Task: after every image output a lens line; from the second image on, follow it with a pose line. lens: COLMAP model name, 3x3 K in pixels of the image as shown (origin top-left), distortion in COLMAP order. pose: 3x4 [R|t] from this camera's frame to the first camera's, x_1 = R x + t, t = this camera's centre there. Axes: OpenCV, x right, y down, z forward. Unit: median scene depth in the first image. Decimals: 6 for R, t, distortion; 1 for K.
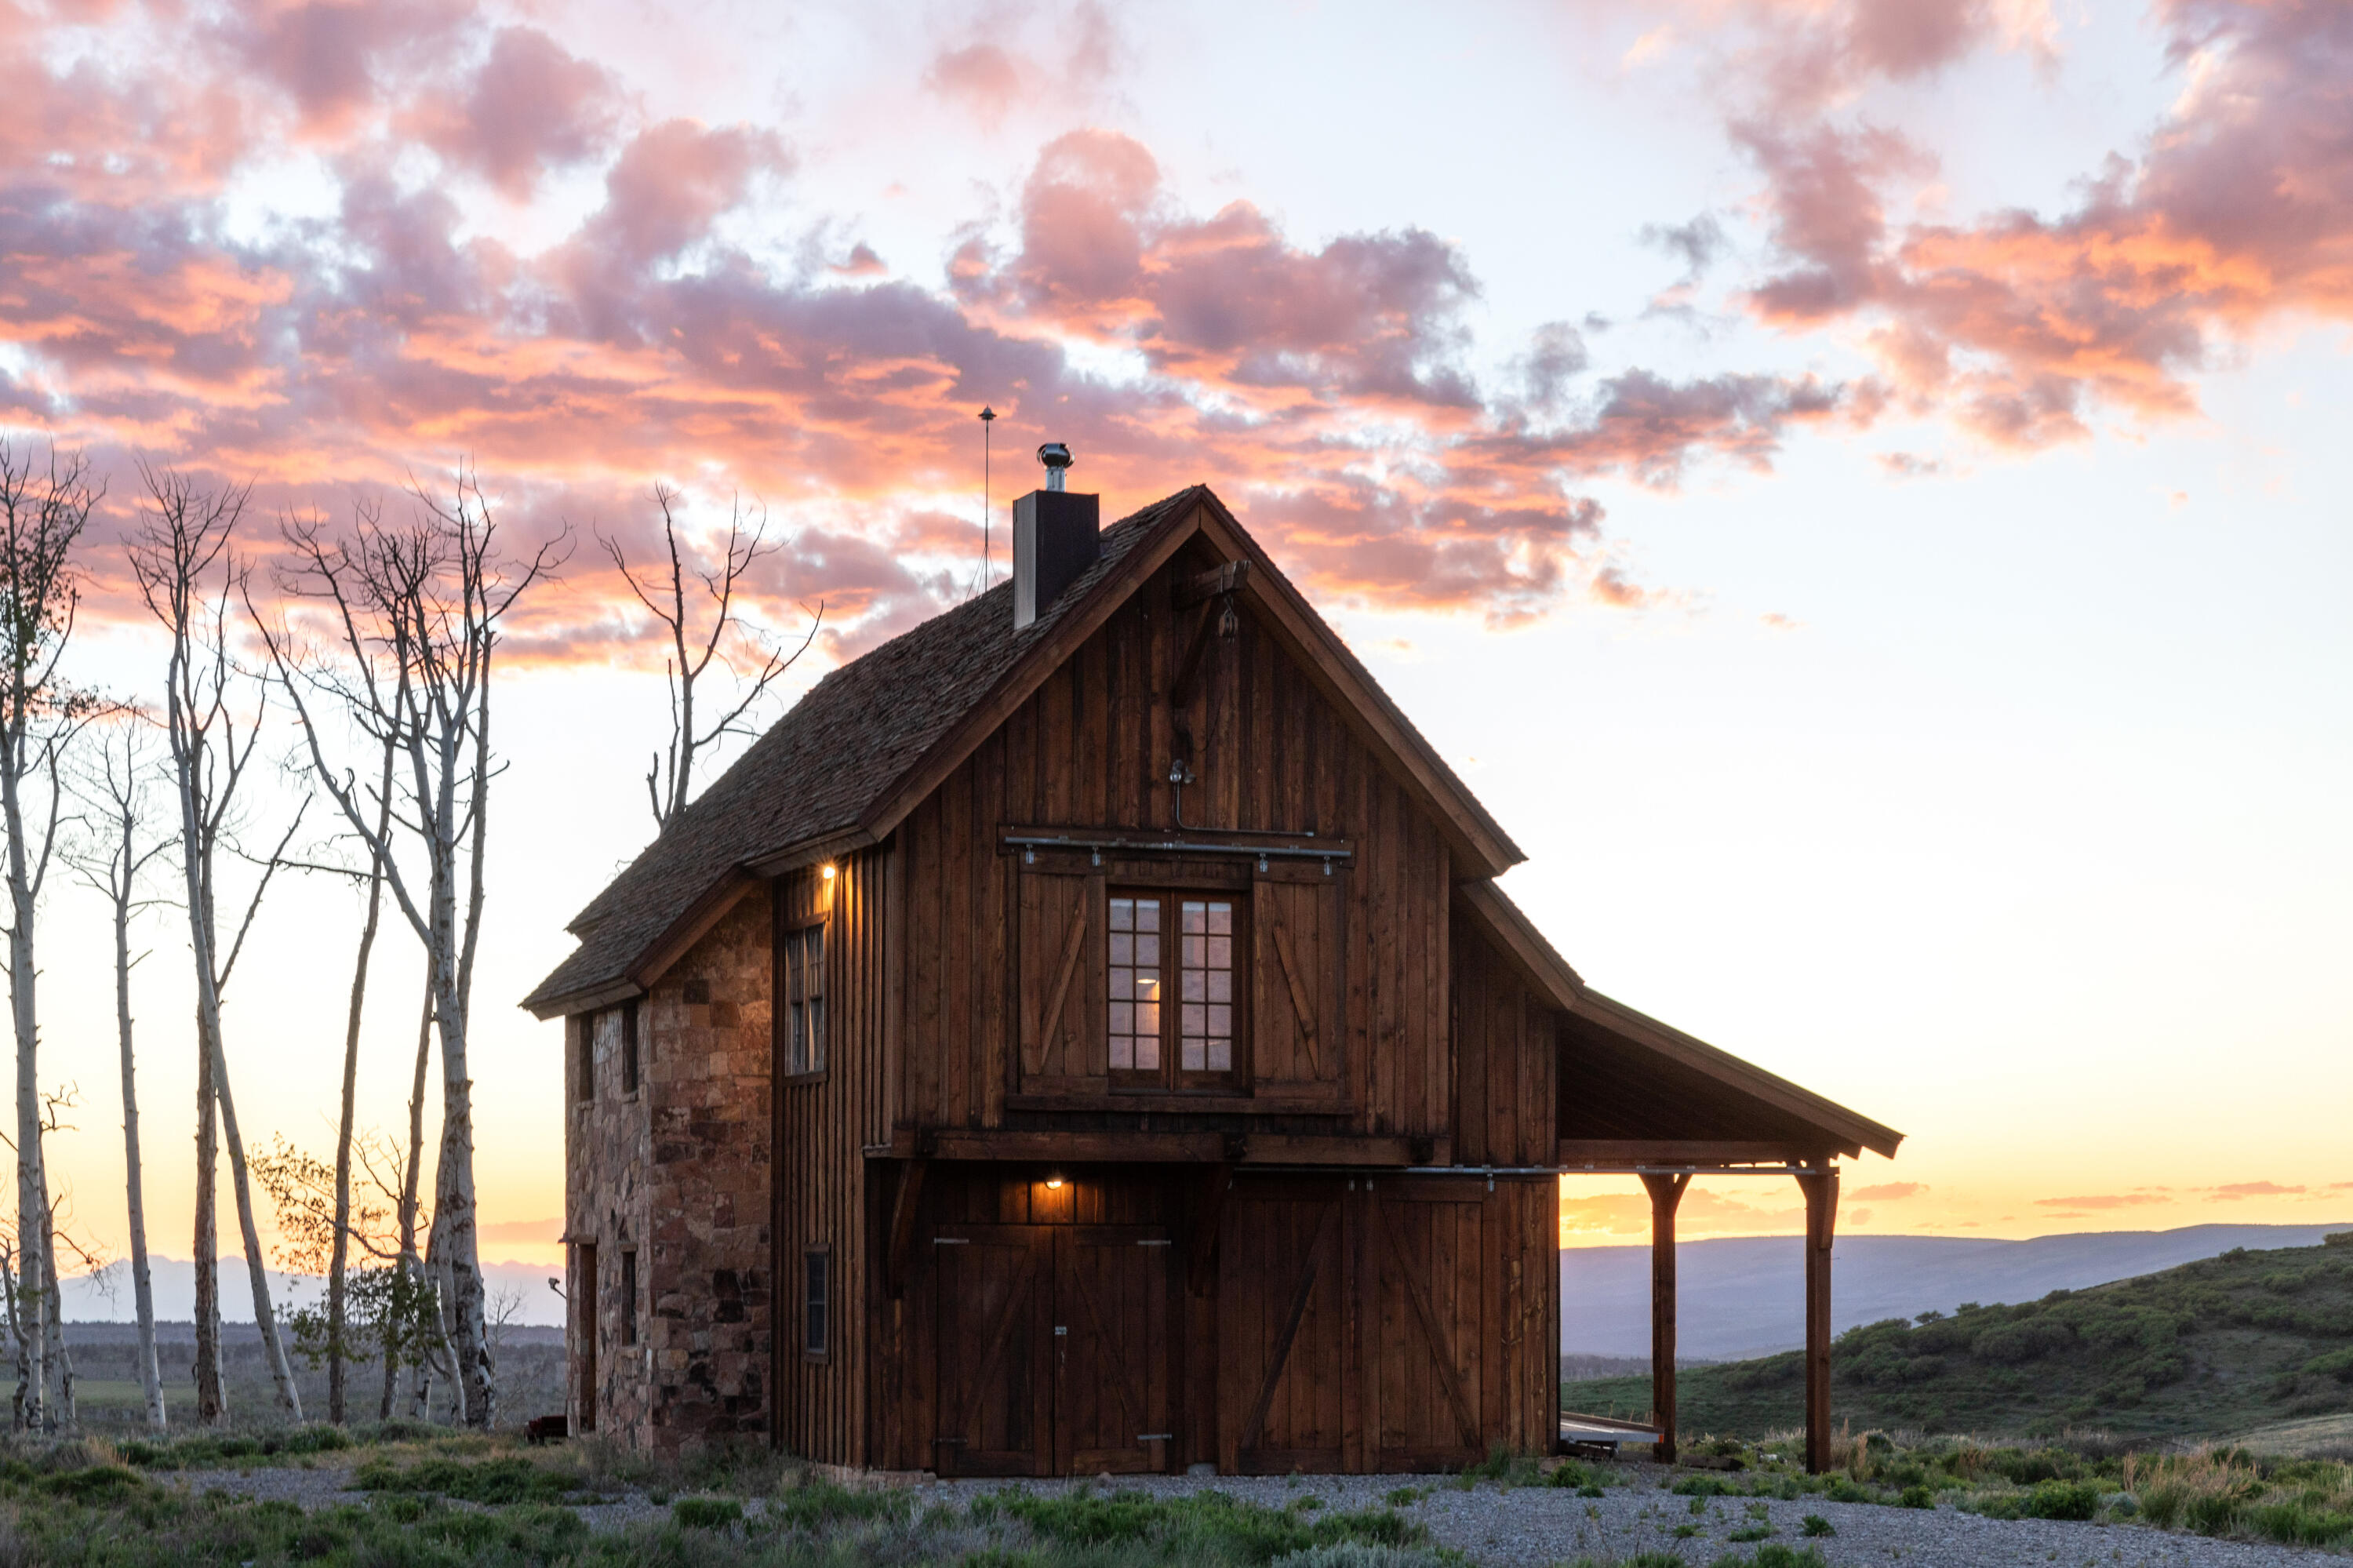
lens RADIAL K [[3935.6, 0, 1176.4], [0, 3935.6, 785.3], [0, 0, 1]] dist [-0.133549, 0.000000]
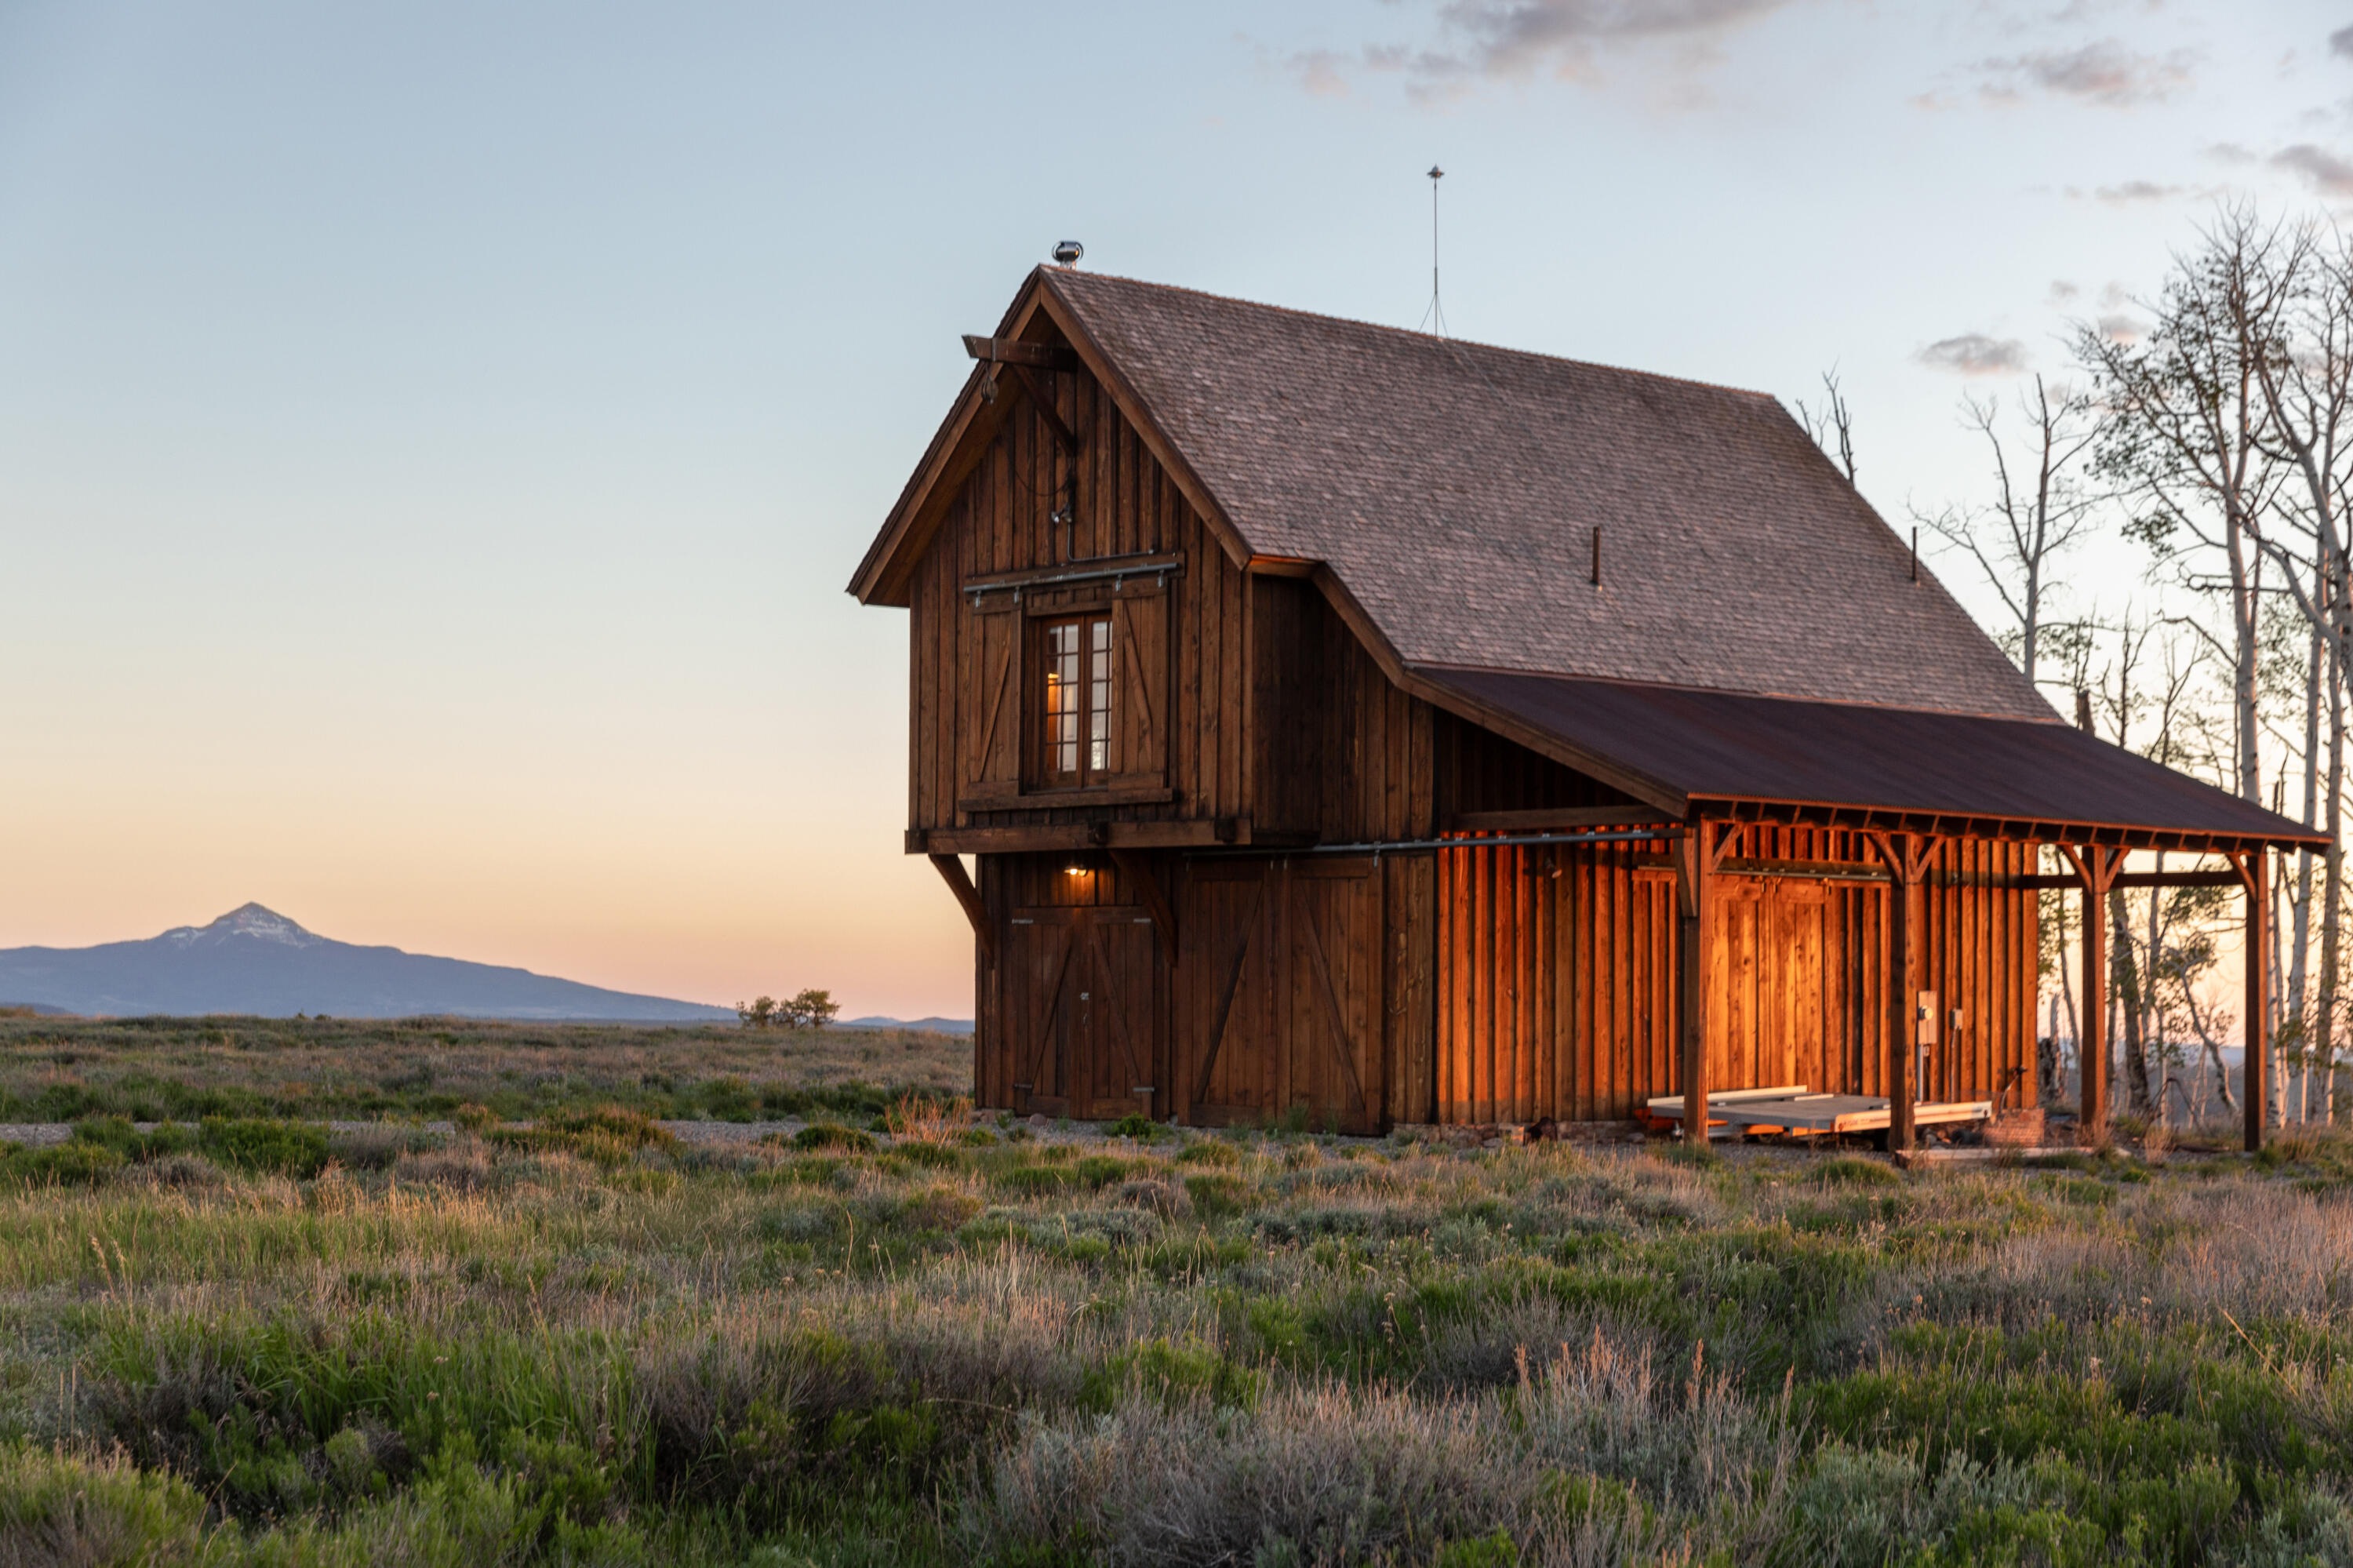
lens RADIAL K [[3935.6, 0, 1176.6], [0, 3935.6, 785.1], [0, 0, 1]] dist [-0.133549, 0.000000]
pose [[0.372738, -0.049544, -0.926613, 1.070041], [0.106011, 0.994309, -0.010520, 0.090946], [0.921861, -0.094310, 0.375869, 0.585411]]
